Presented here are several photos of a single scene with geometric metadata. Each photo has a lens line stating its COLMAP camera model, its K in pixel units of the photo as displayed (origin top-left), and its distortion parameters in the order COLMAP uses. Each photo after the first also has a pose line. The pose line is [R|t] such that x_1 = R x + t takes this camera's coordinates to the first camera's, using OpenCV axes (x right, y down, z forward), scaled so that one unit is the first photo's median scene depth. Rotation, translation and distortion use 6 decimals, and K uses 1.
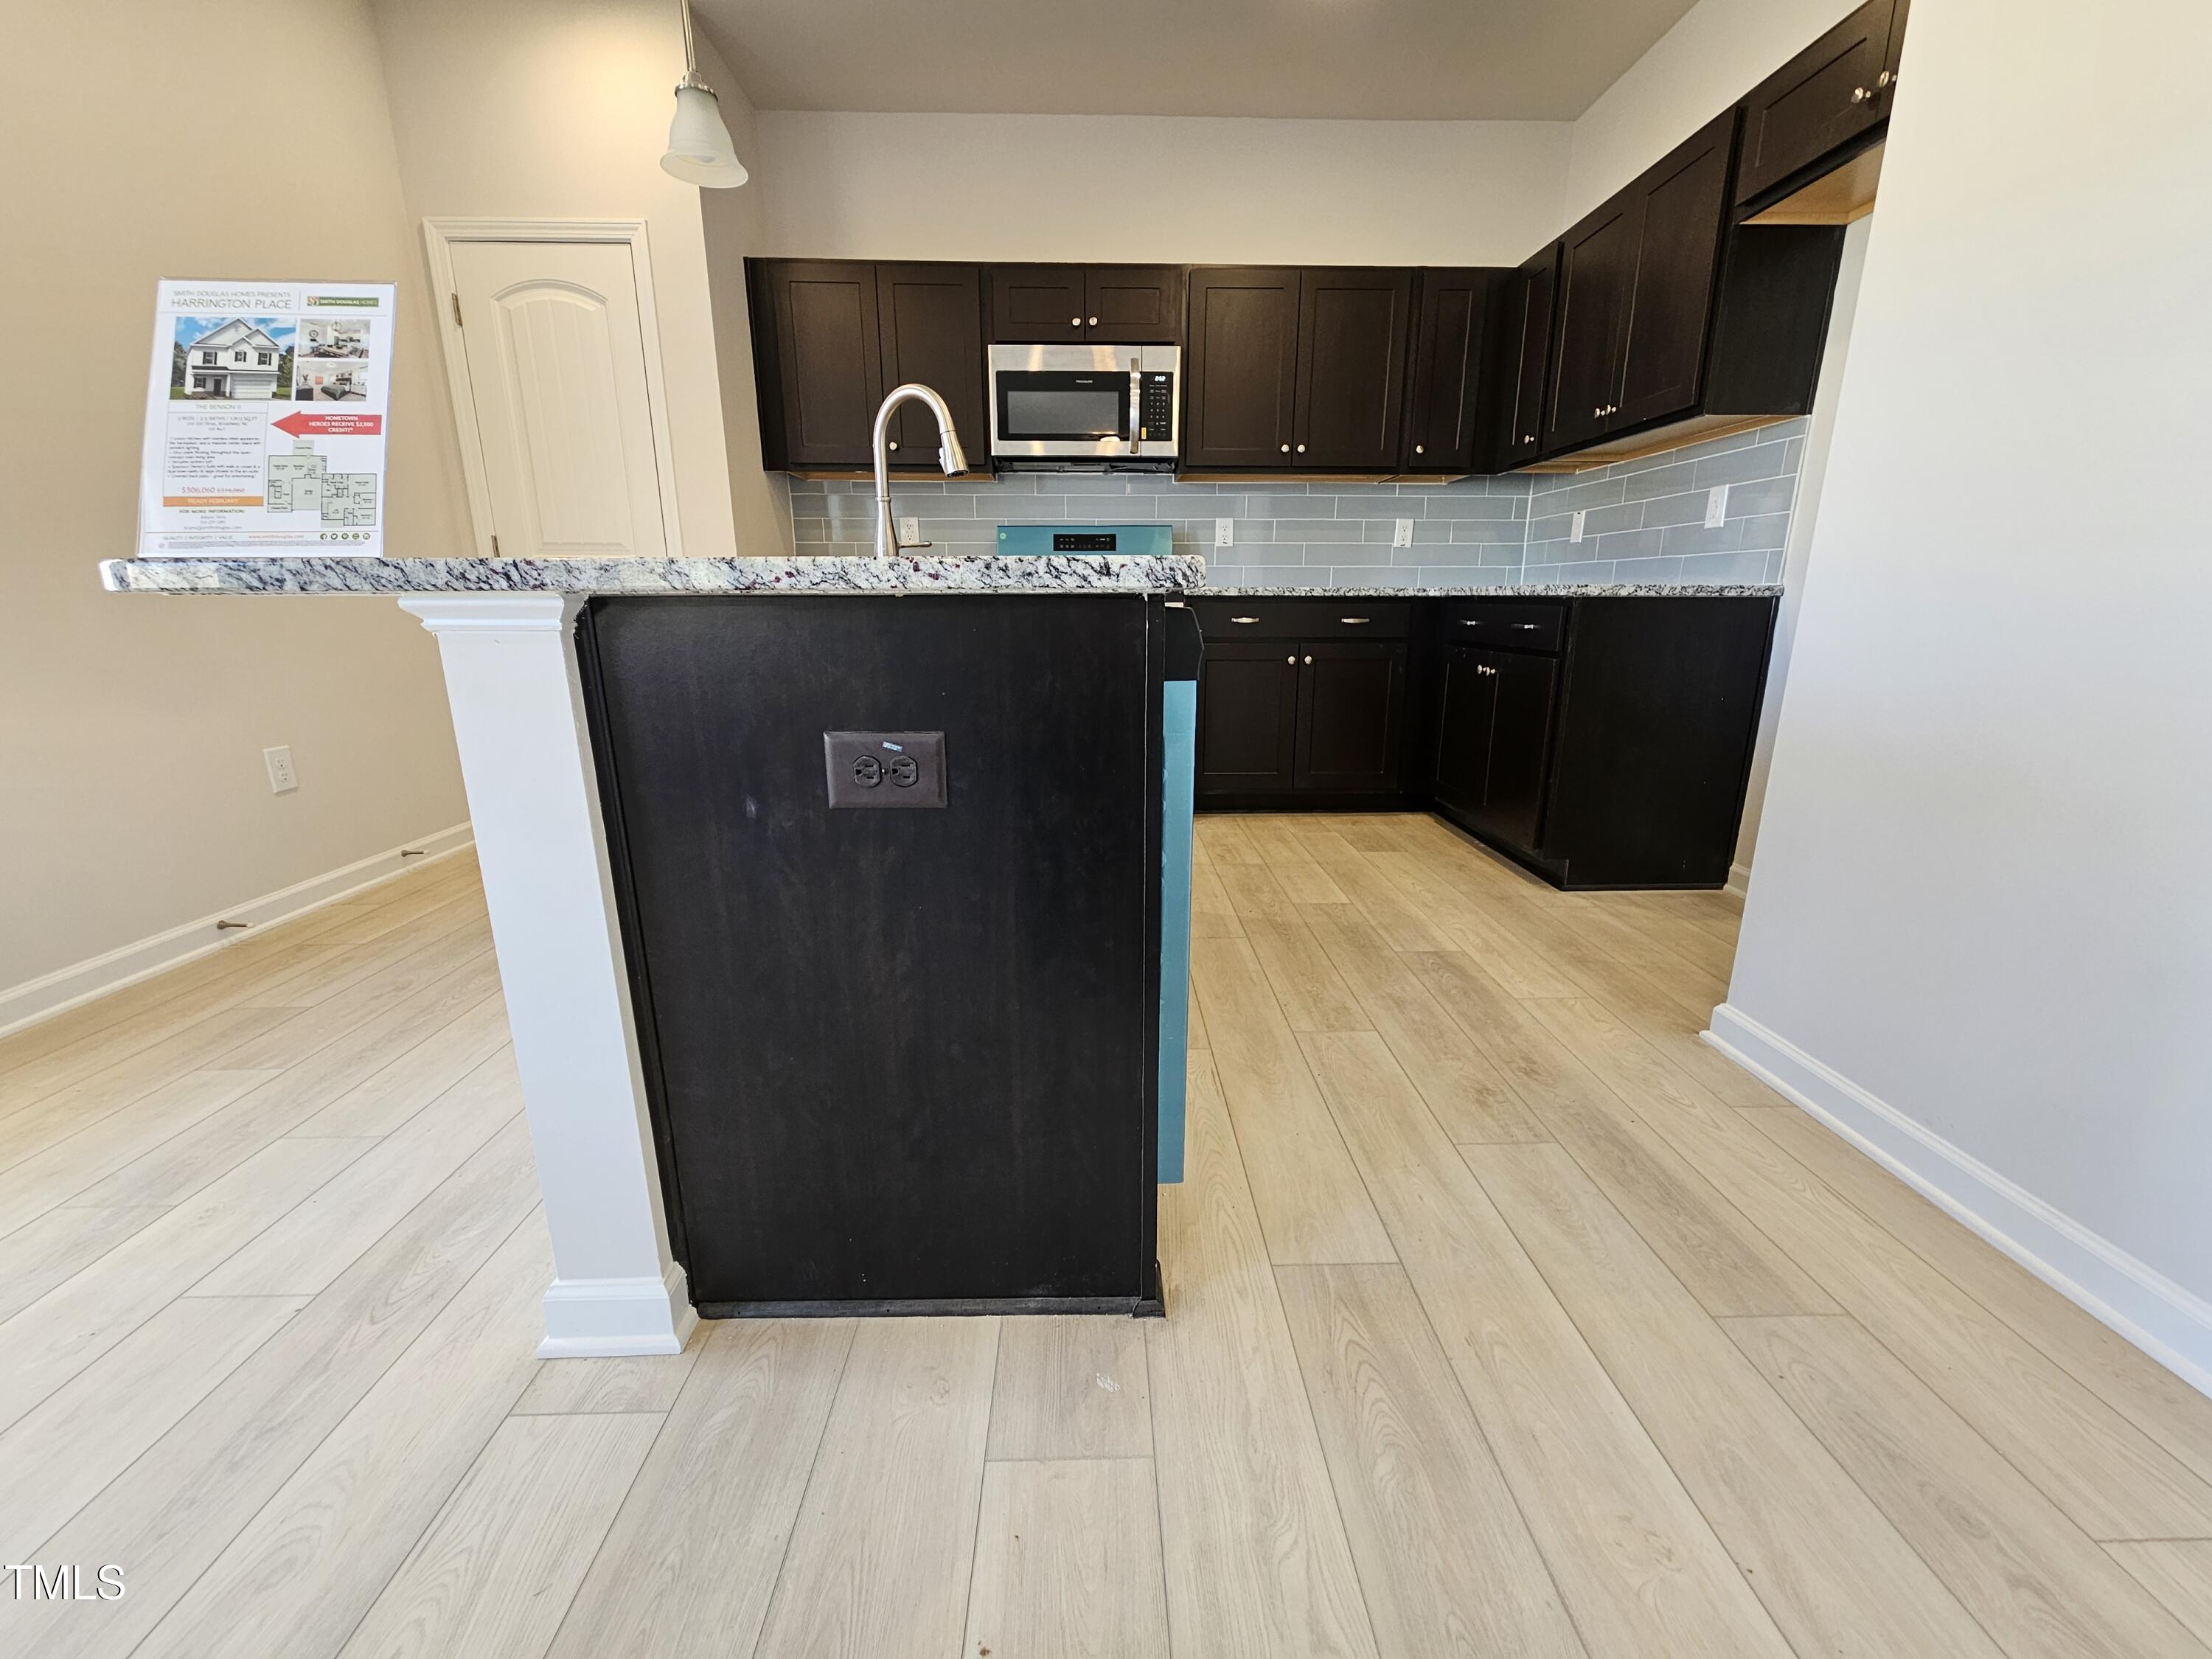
lens RADIAL K [[895.8, 0, 1108.8], [0, 895.8, 825.7], [0, 0, 1]] dist [0.000519, 0.000082]
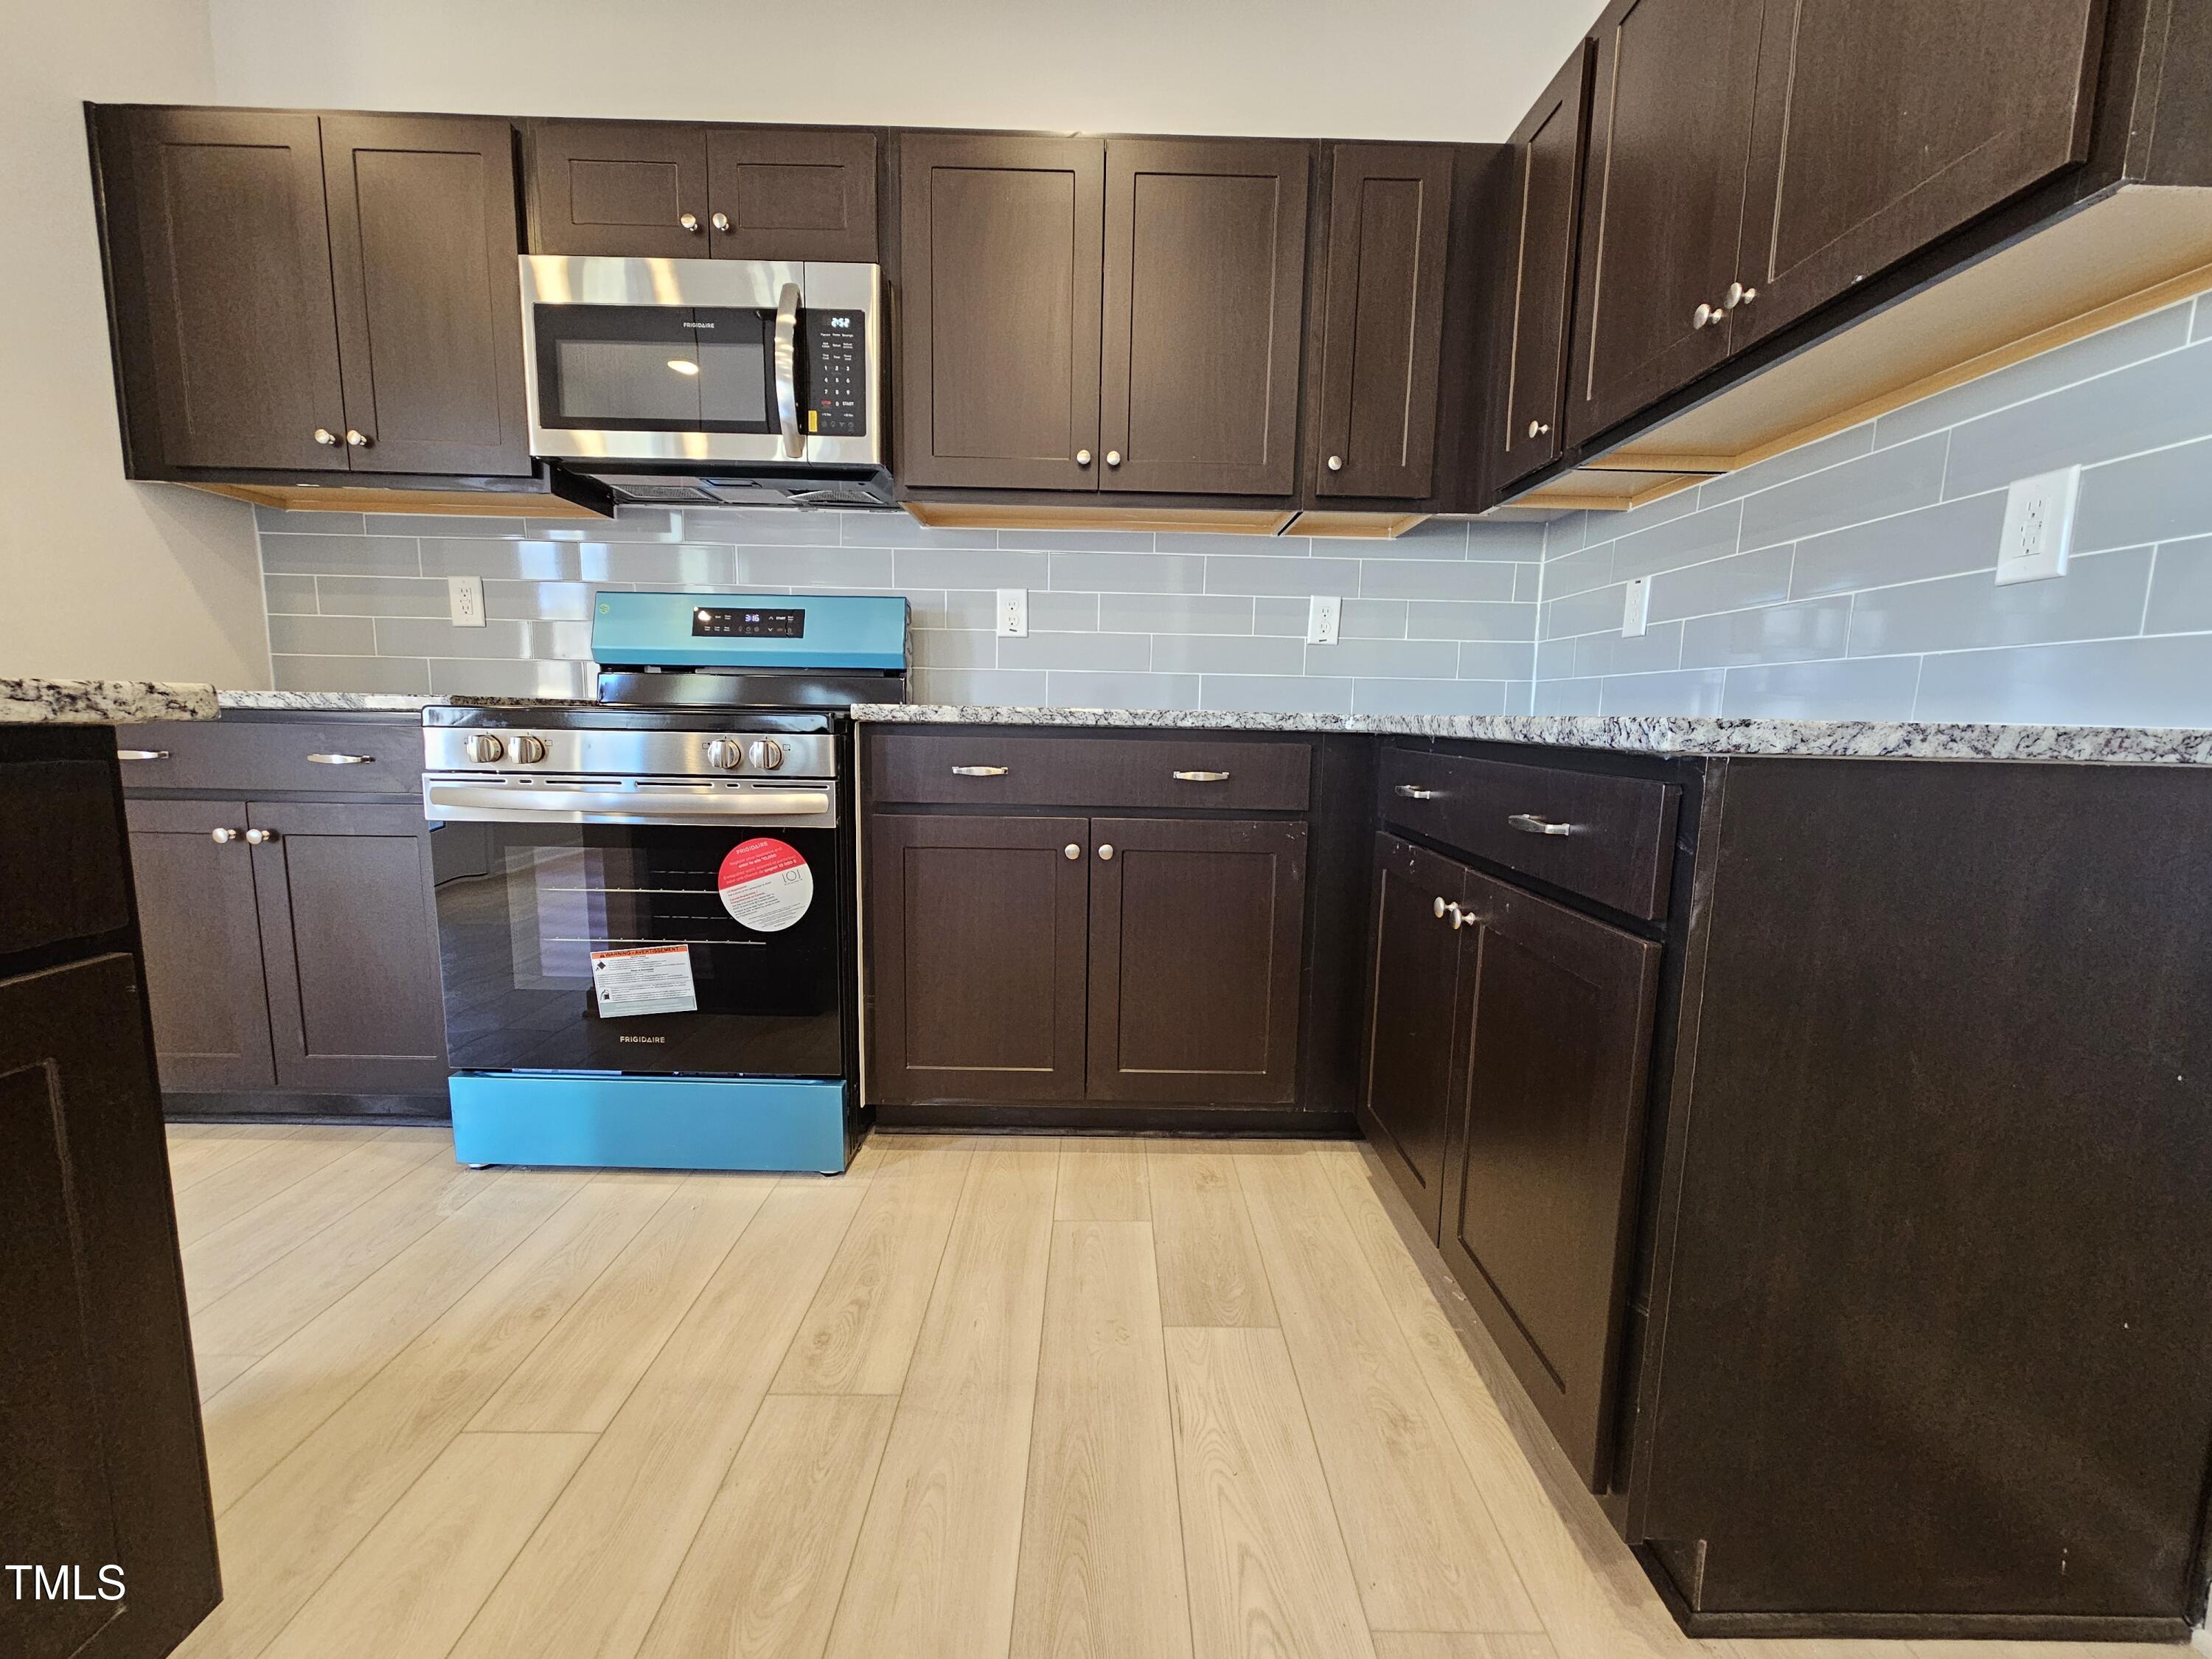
lens RADIAL K [[905.0, 0, 1106.0], [0, 905.0, 829.5], [0, 0, 1]] dist [0.000819, -0.000060]
pose [[0.999635, 0.022278, -0.015305, 0.233883], [-0.023976, 0.992292, -0.121580, -0.138187], [0.012478, 0.121903, 0.992464, 0.508362]]
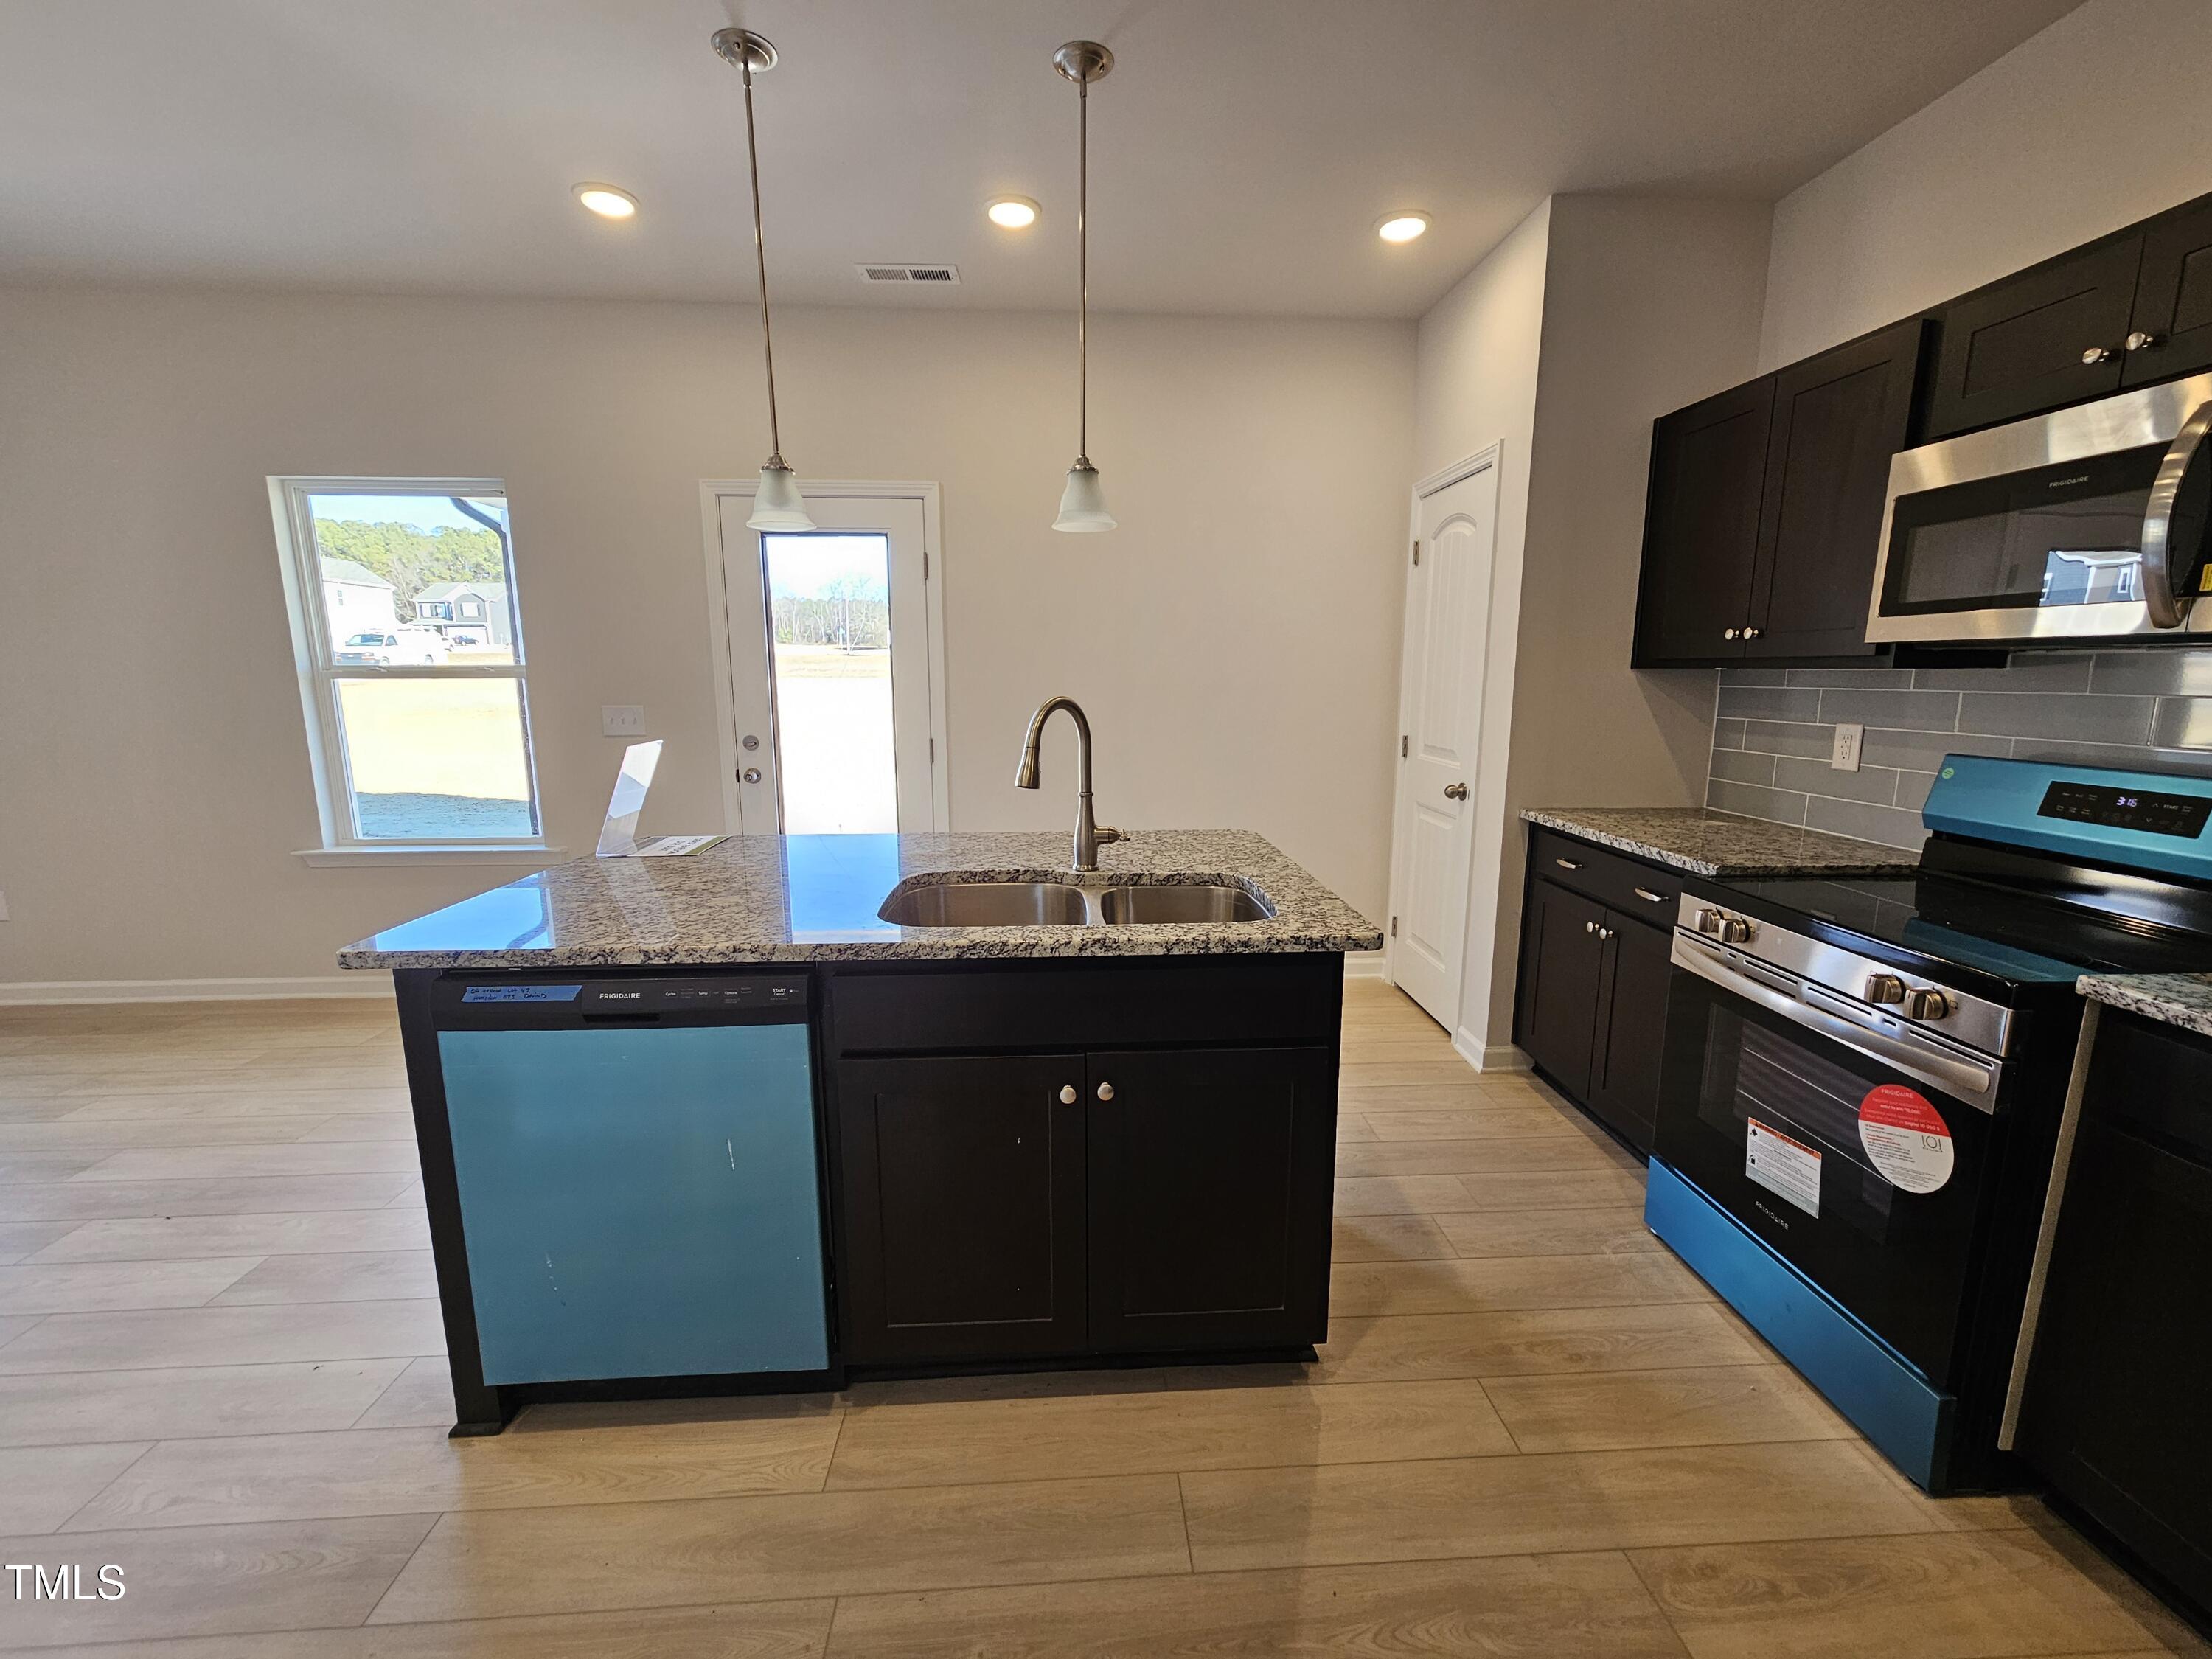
lens RADIAL K [[906.6, 0, 1124.1], [0, 906.6, 827.1], [0, 0, 1]] dist [0.000572, 0.000792]
pose [[0.043479, 0.170732, -0.984358, 0.442968], [-0.250006, 0.955800, 0.154736, -0.283239], [0.967268, 0.239367, 0.084241, 0.545599]]
